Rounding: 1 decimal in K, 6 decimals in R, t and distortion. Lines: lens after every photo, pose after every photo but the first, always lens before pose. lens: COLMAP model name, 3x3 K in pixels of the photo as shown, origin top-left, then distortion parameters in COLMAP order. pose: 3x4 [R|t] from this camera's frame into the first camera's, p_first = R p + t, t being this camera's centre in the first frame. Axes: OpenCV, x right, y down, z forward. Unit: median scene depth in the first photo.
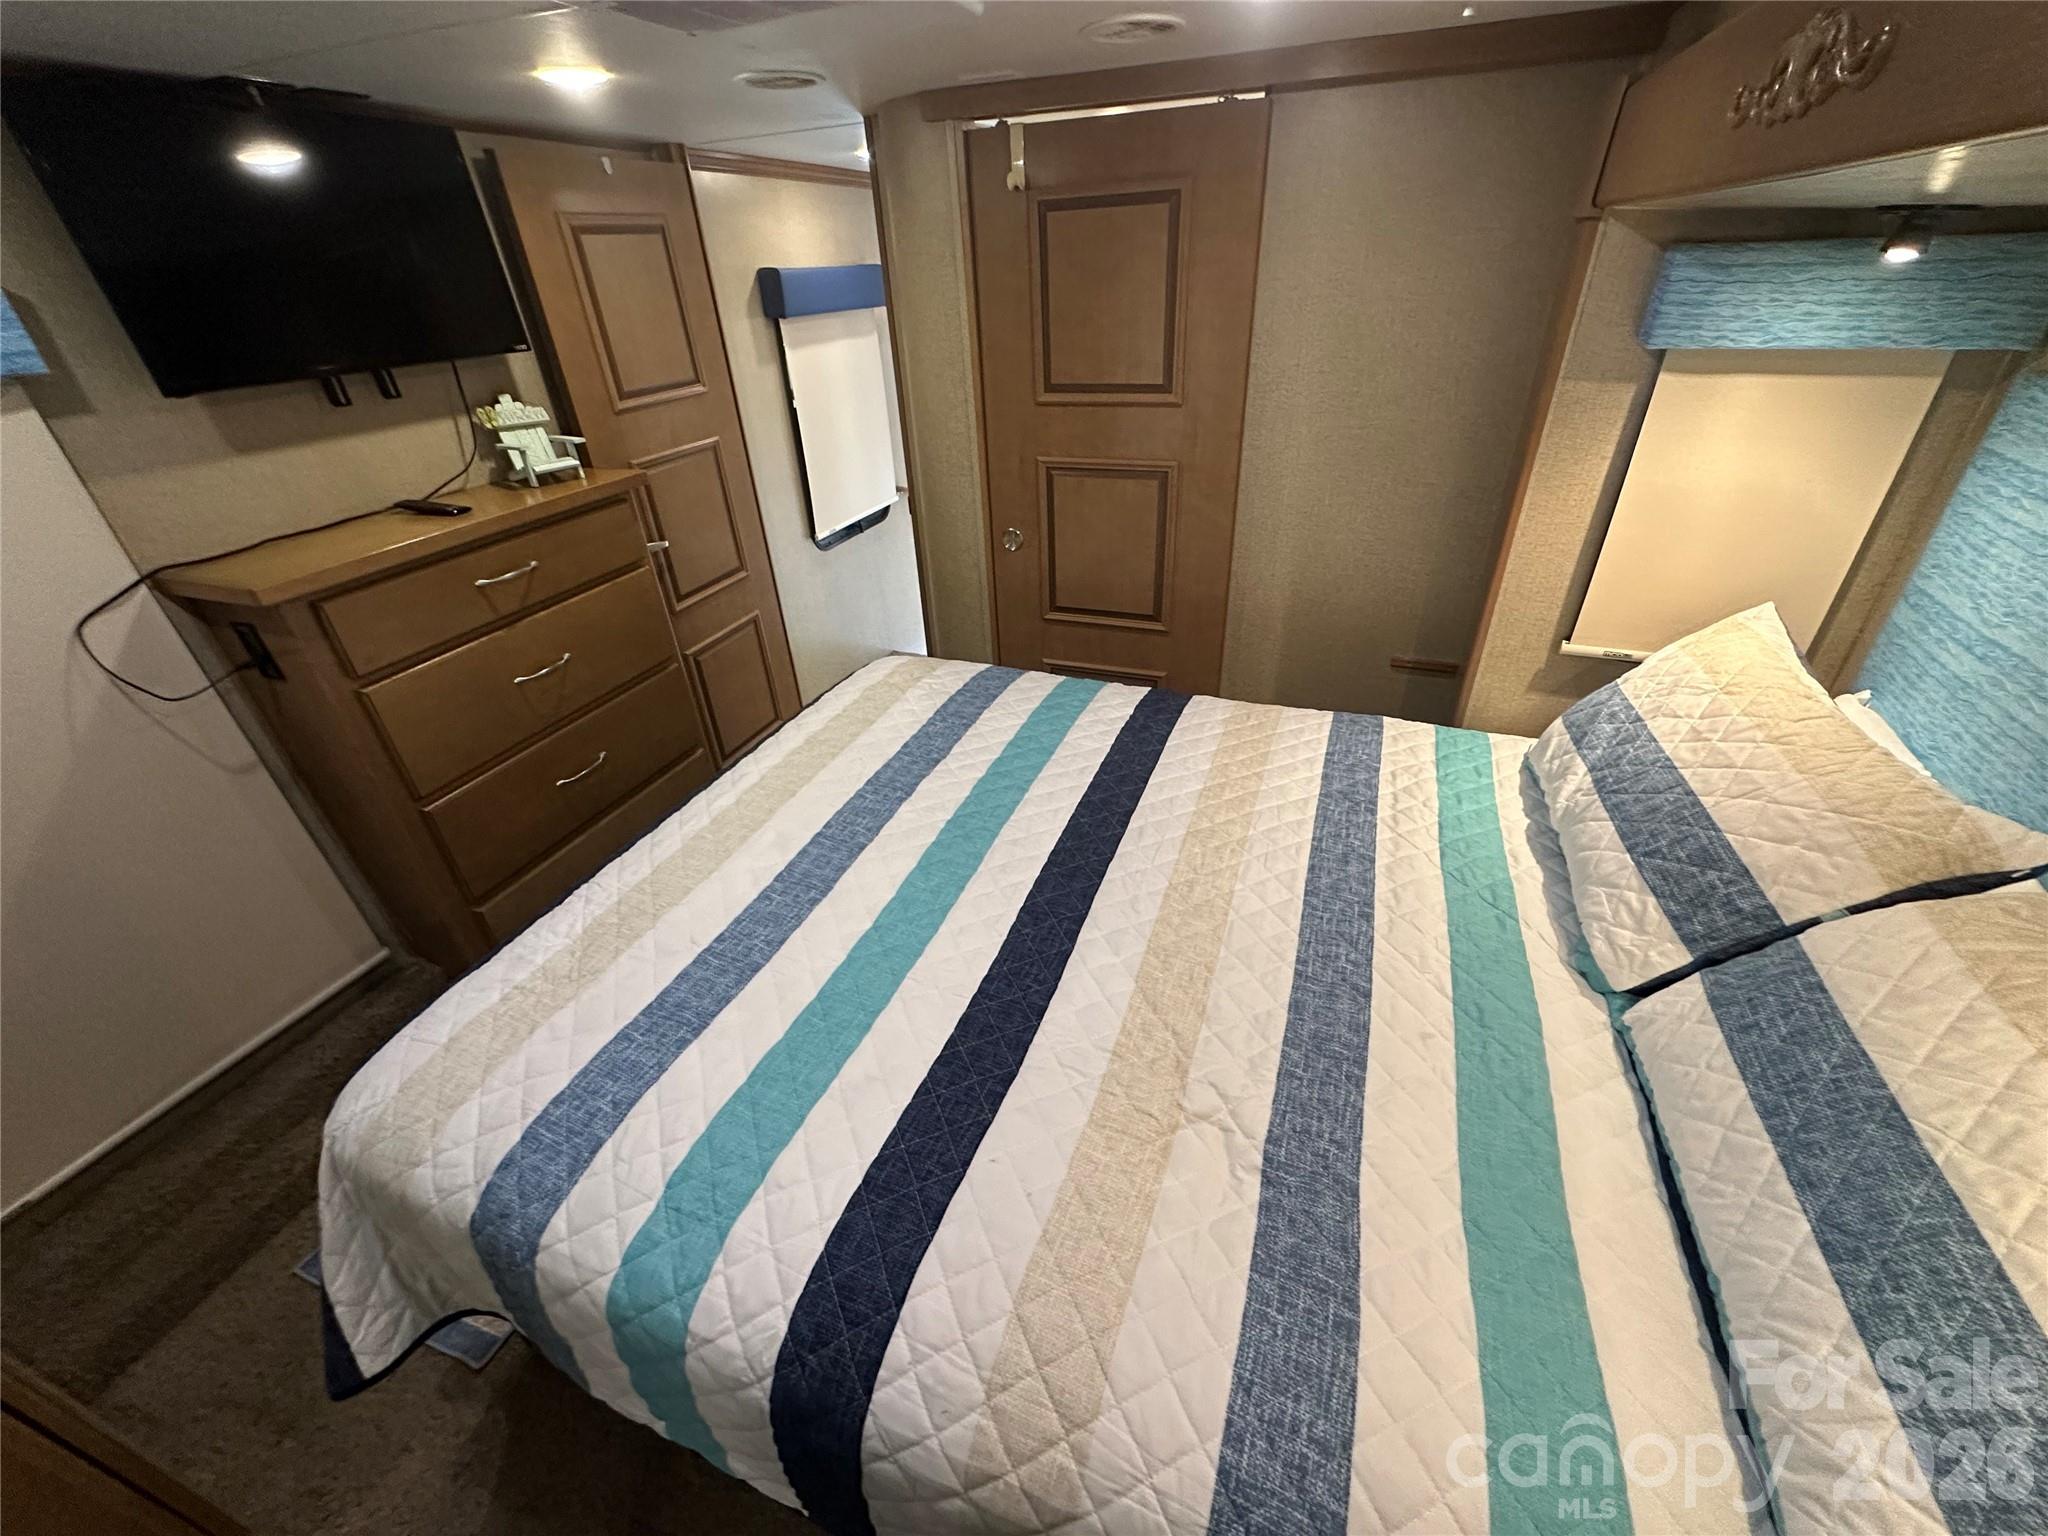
lens RADIAL K [[821.3, 0, 1030.3], [0, 821.3, 769.7], [0, 0, 1]] dist [-0.005163, 0.000147]
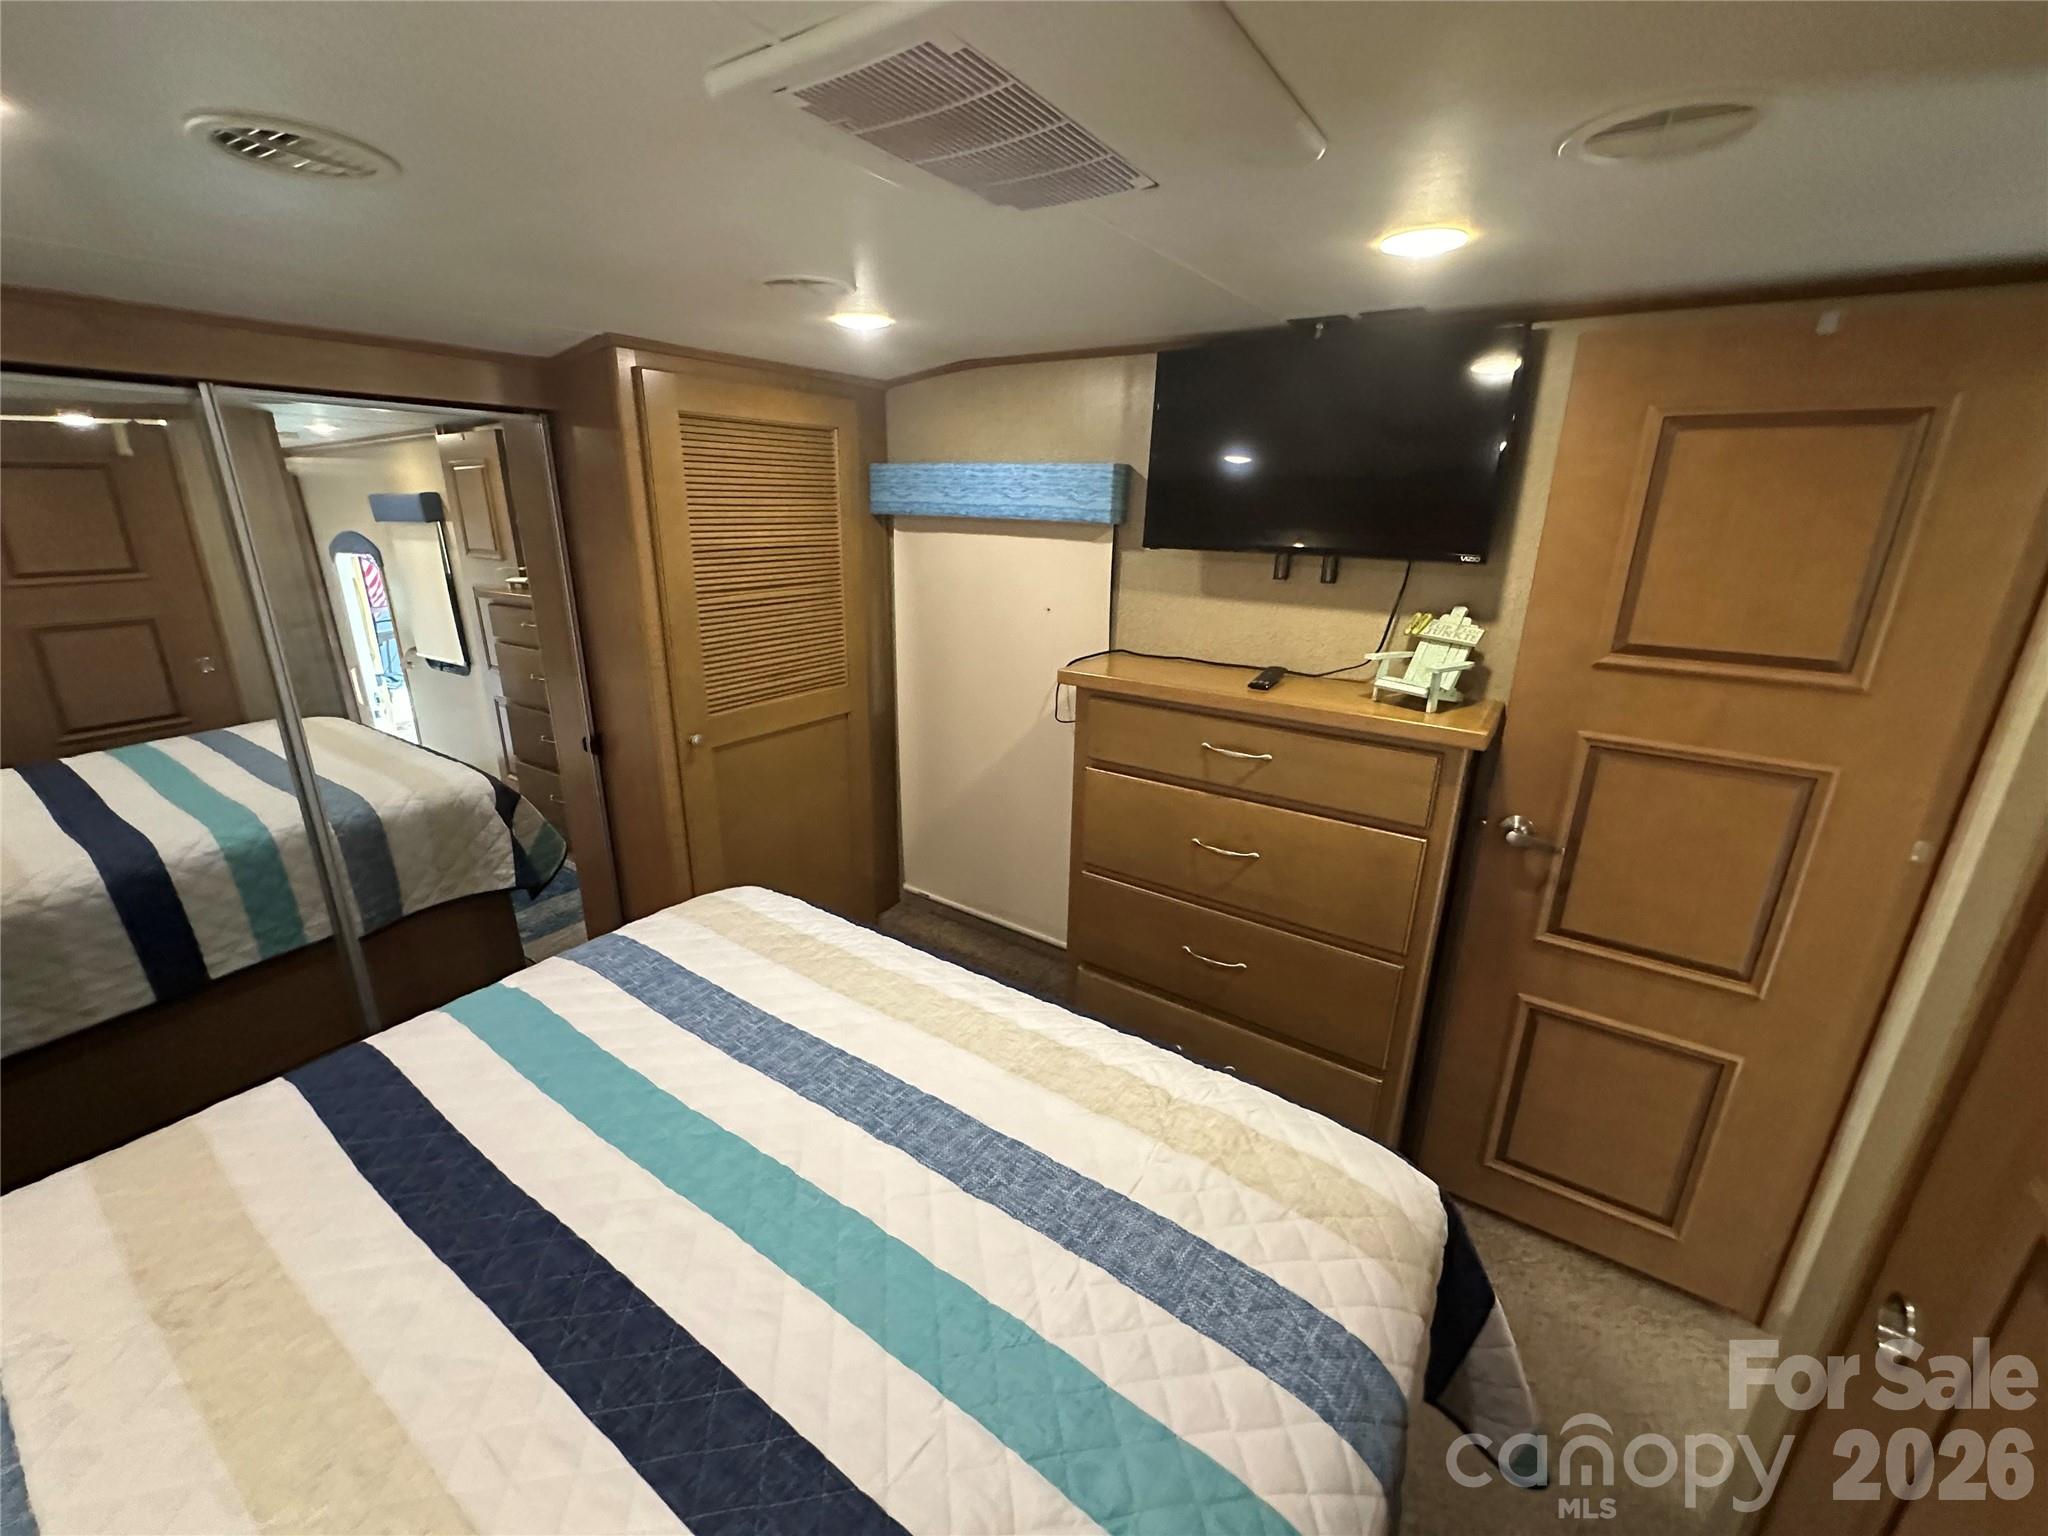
lens RADIAL K [[821.3, 0, 1024.3], [0, 821.3, 766.6], [0, 0, 1]] dist [-0.005163, 0.000147]
pose [[-0.229916, 0.338014, -0.912625, 0.319641], [-0.522022, 0.748597, 0.408774, -0.495840], [0.821360, 0.570394, 0.004336, 0.801907]]
